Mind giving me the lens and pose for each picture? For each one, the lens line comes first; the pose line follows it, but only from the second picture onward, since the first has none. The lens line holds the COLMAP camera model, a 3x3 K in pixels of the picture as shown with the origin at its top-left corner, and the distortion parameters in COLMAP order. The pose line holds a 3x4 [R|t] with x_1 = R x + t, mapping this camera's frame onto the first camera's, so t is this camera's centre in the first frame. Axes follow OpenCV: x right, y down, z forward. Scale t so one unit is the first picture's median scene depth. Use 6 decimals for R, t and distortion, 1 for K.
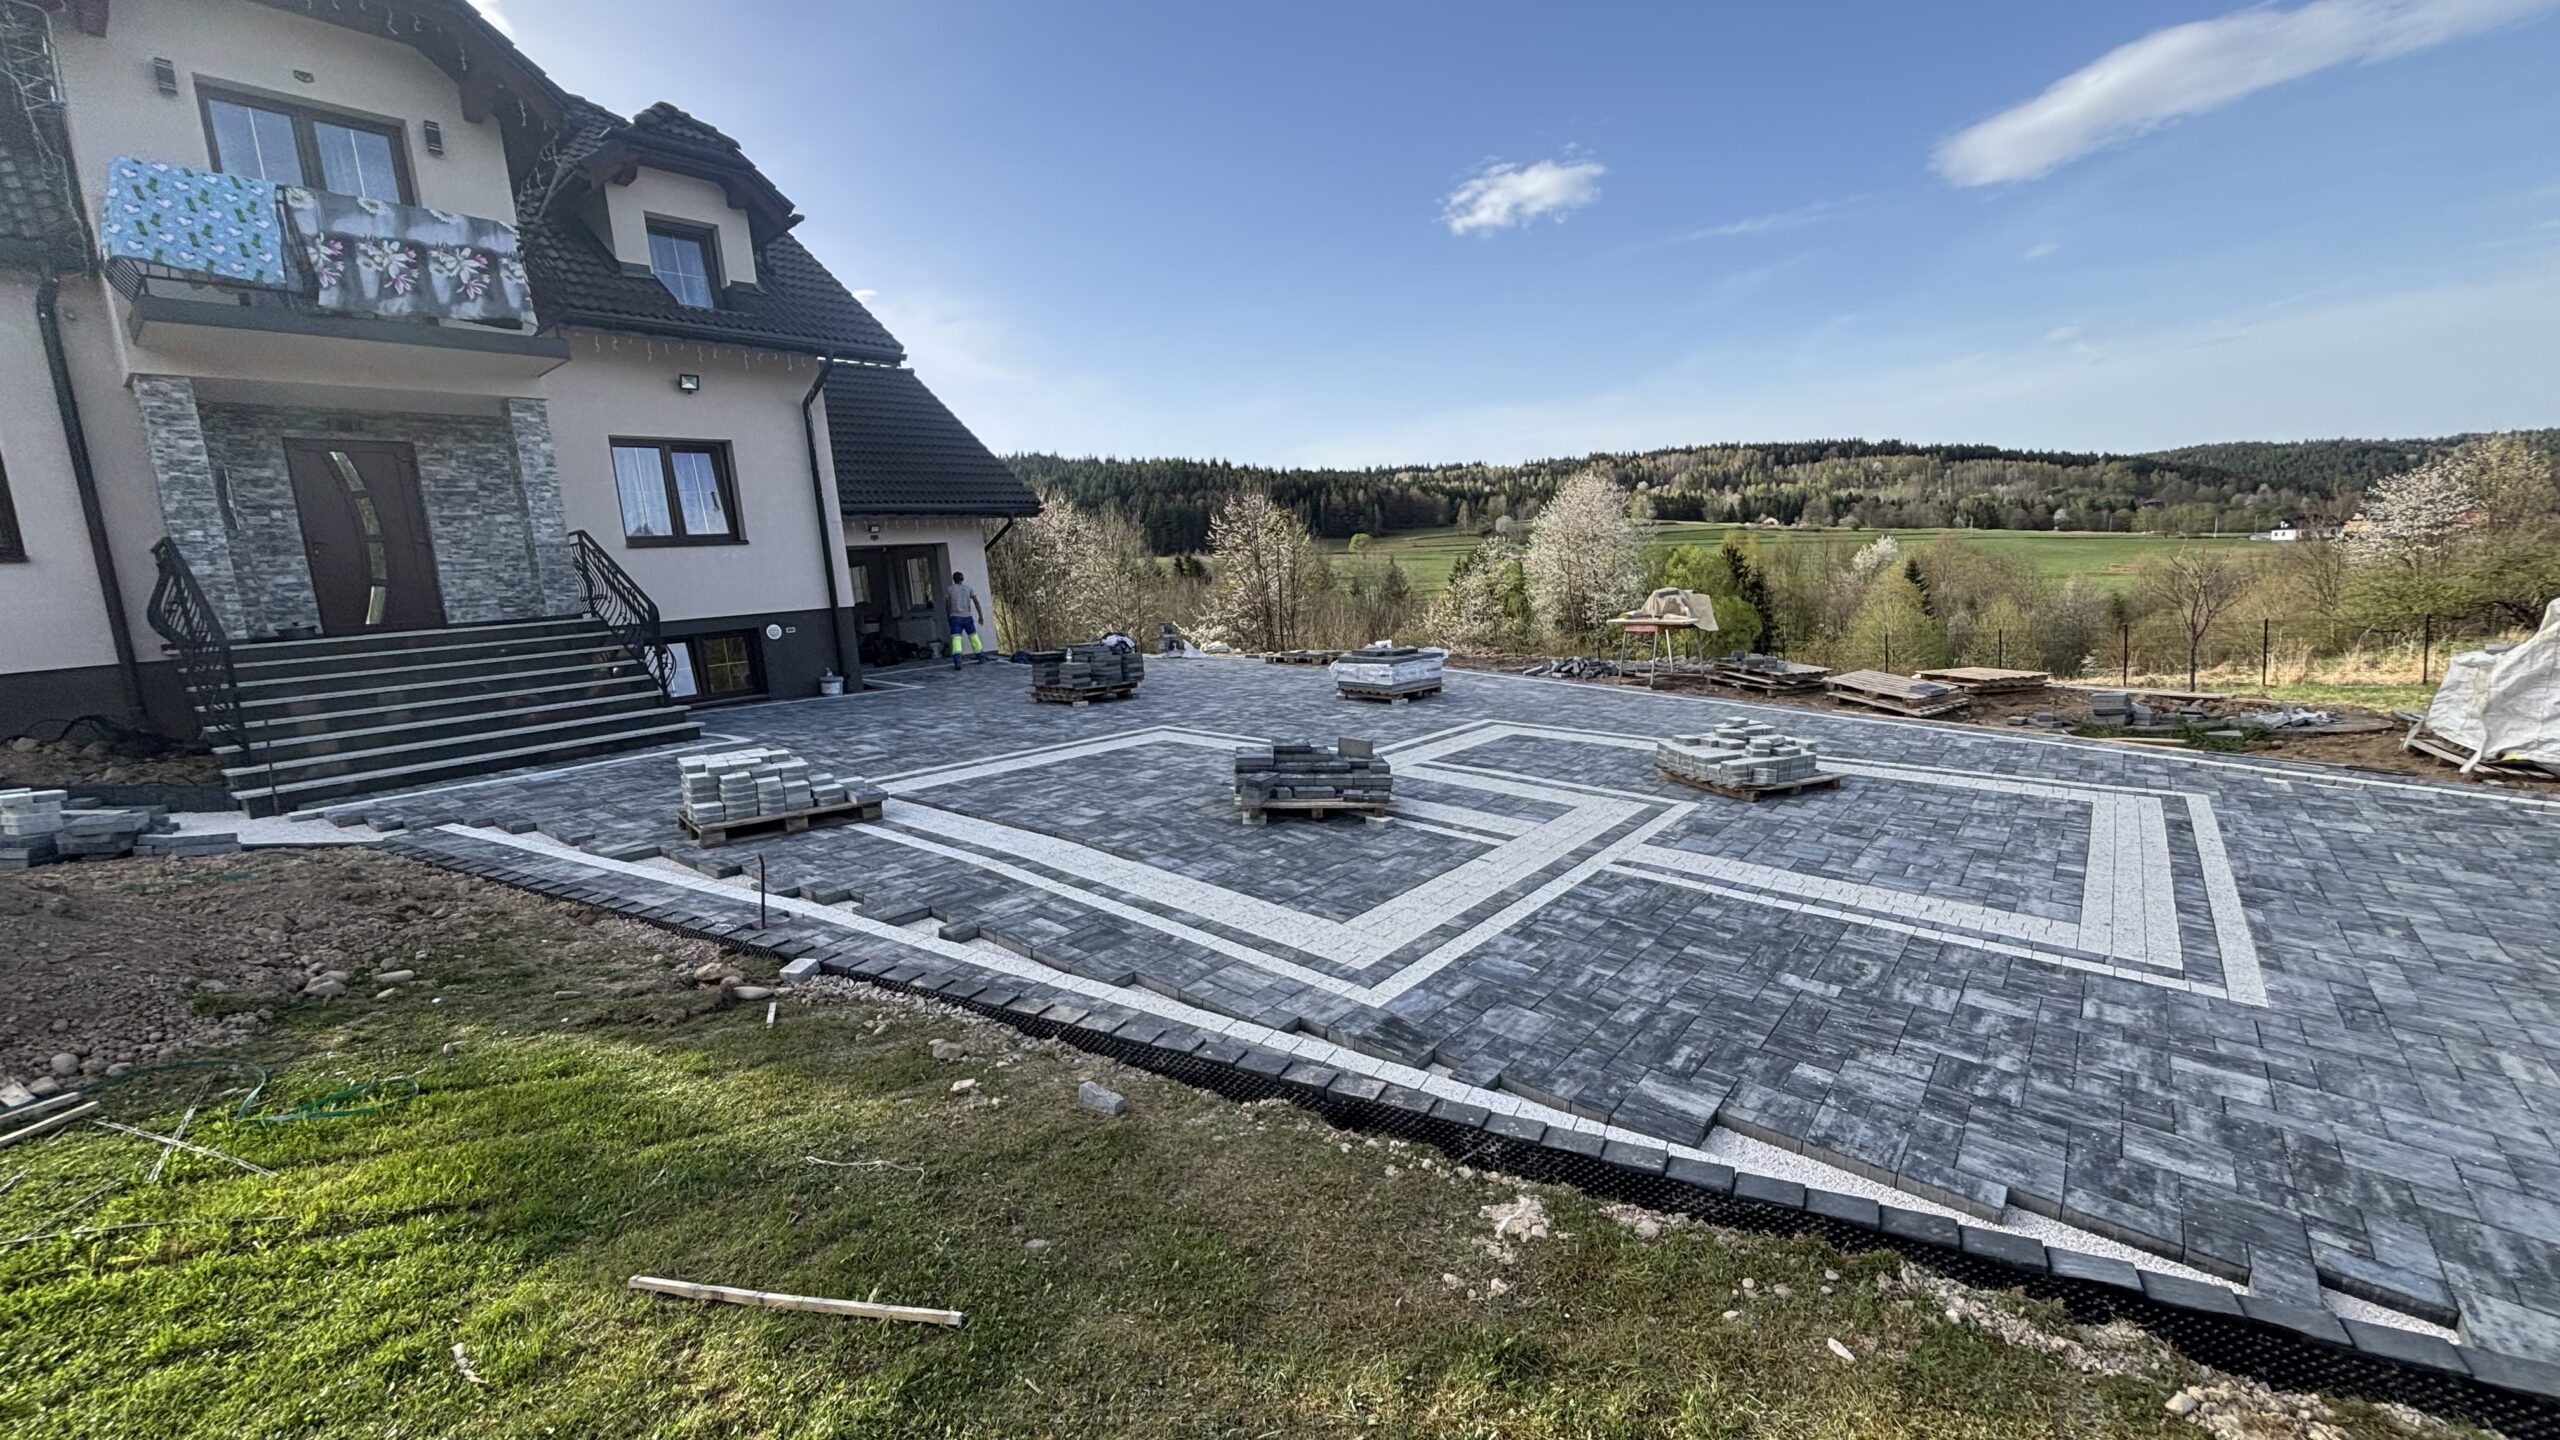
lens RADIAL K [[1018.4, 0, 1277.2], [0, 1018.4, 719.7], [0, 0, 1]] dist [-0.002558, -0.002040]
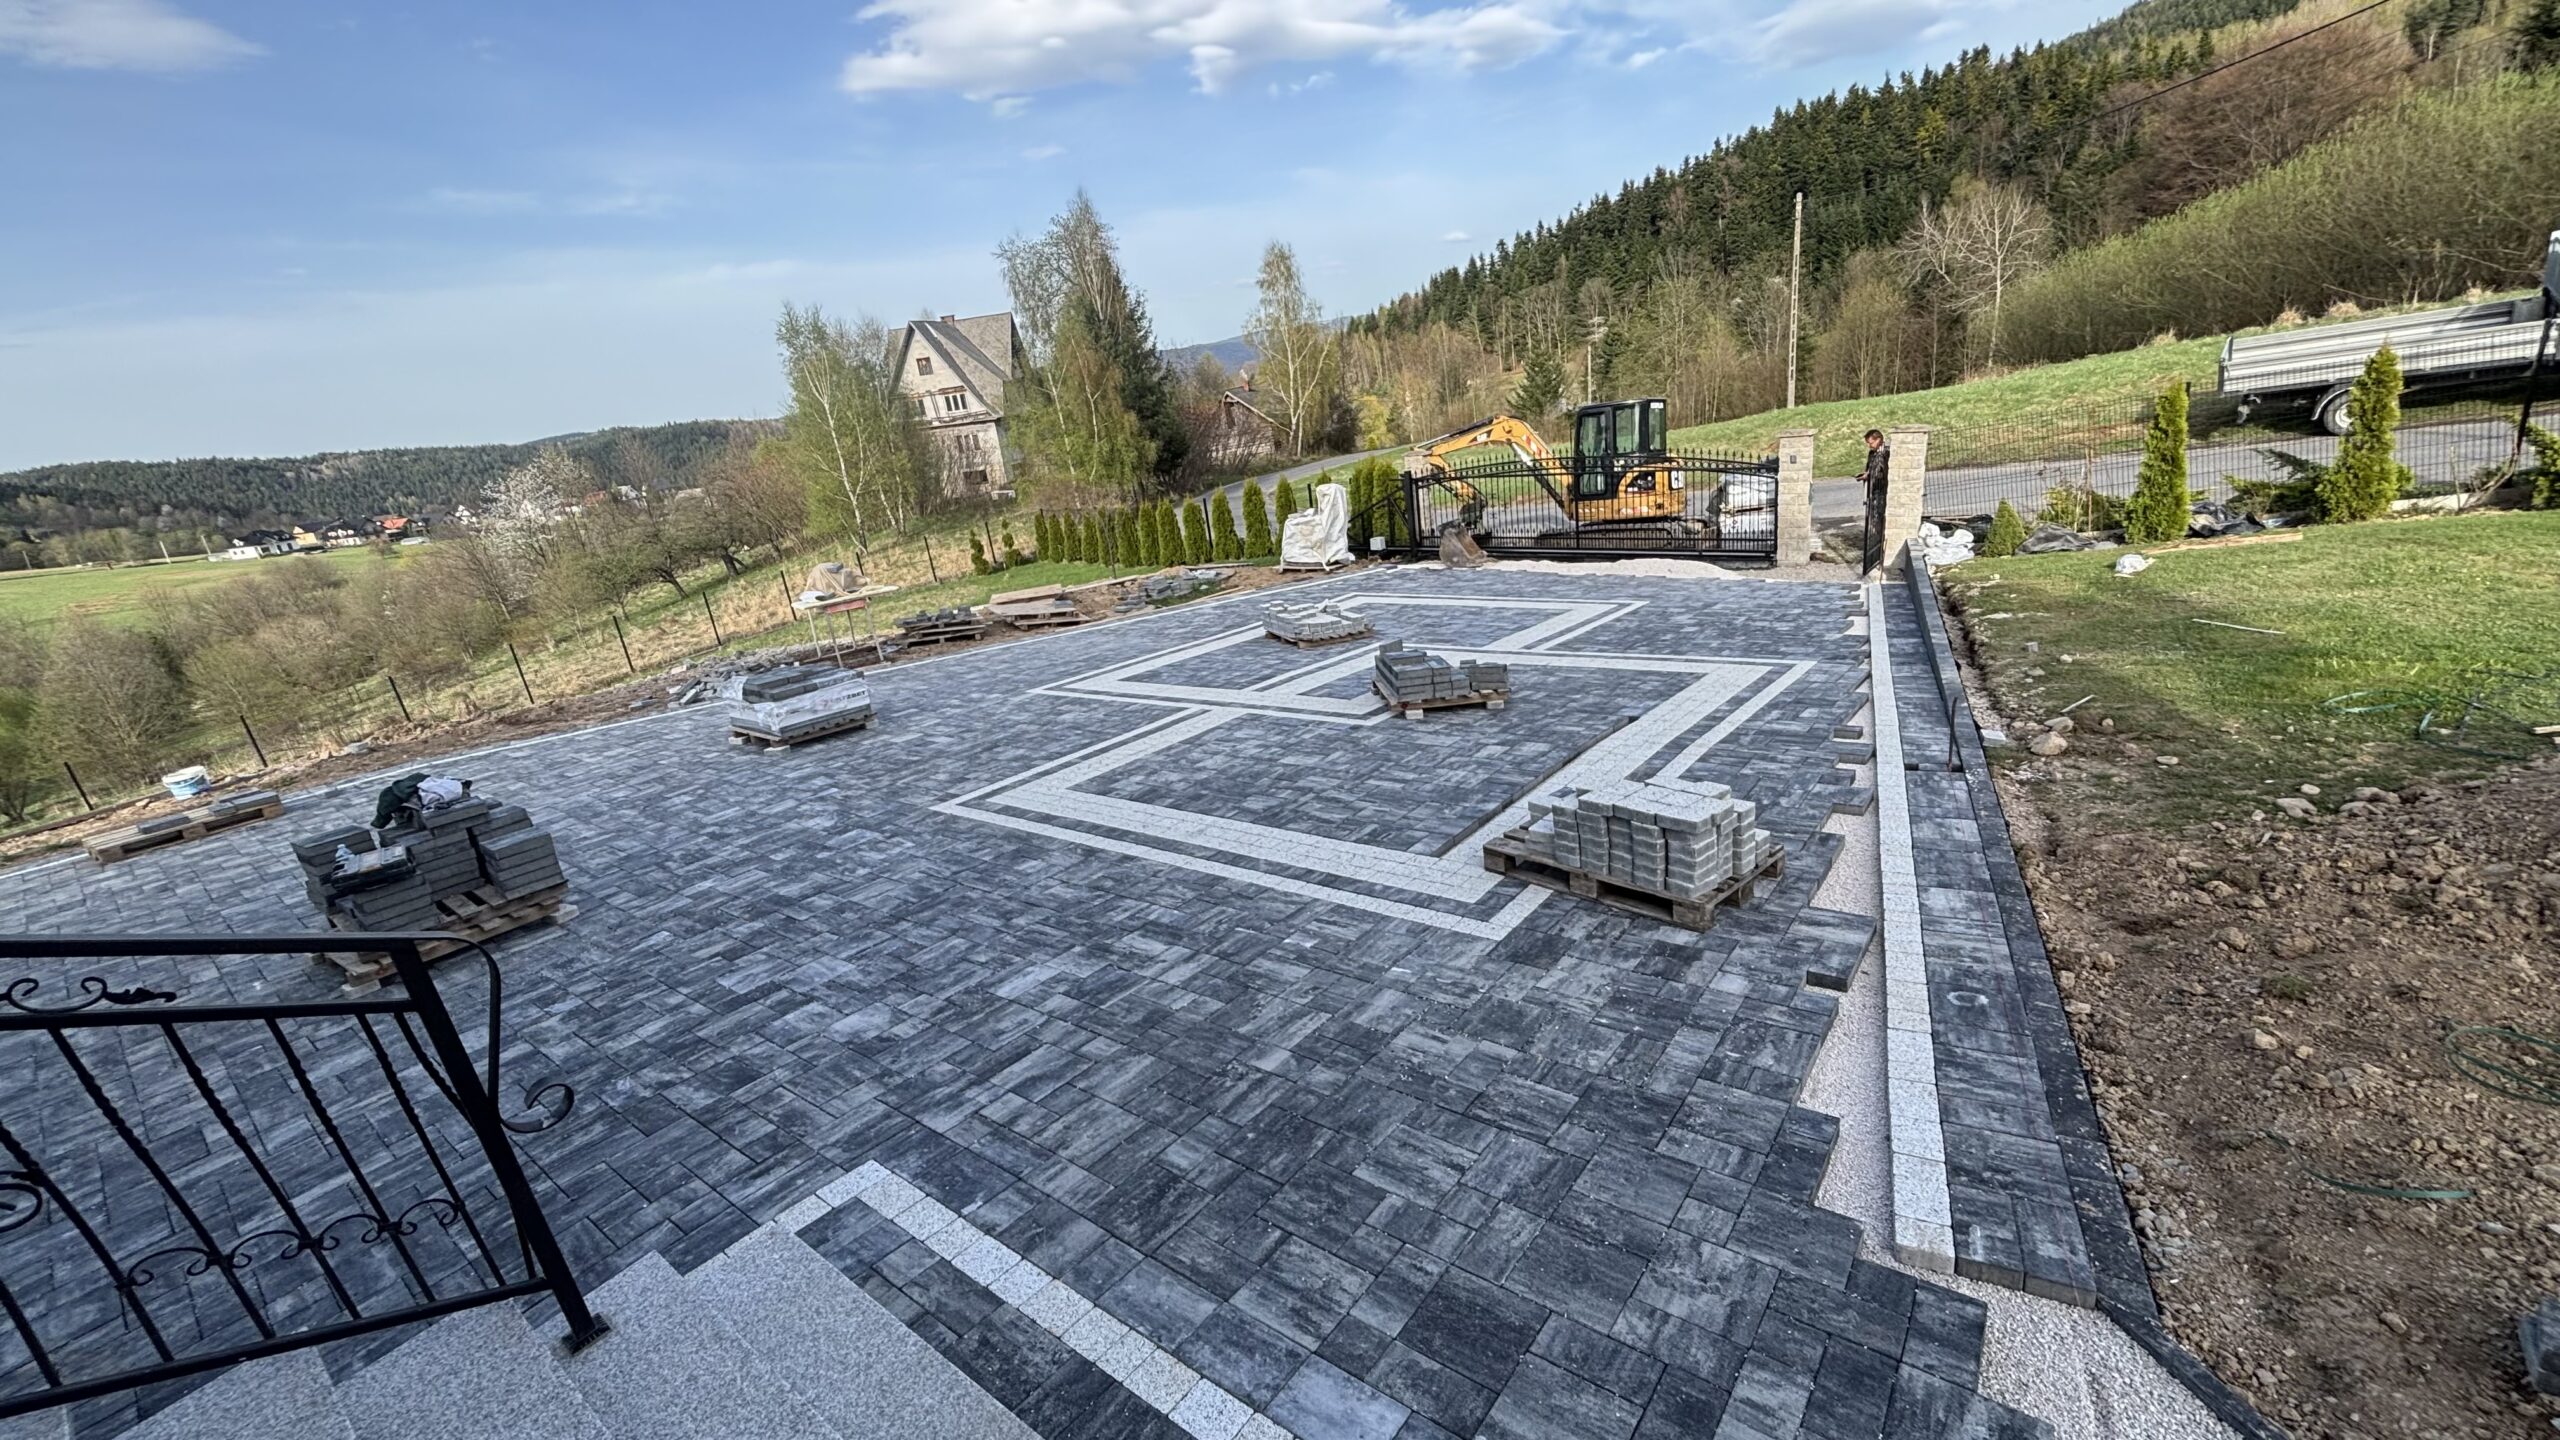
lens RADIAL K [[1038.9, 0, 1290.2], [0, 1038.9, 710.9], [0, 0, 1]] dist [-0.000369, 0.001360]
pose [[-0.018303, -0.231170, 0.972741, -1.315763], [0.263884, 0.937290, 0.227711, -0.247174], [-0.964381, 0.260859, 0.043847, 1.371439]]
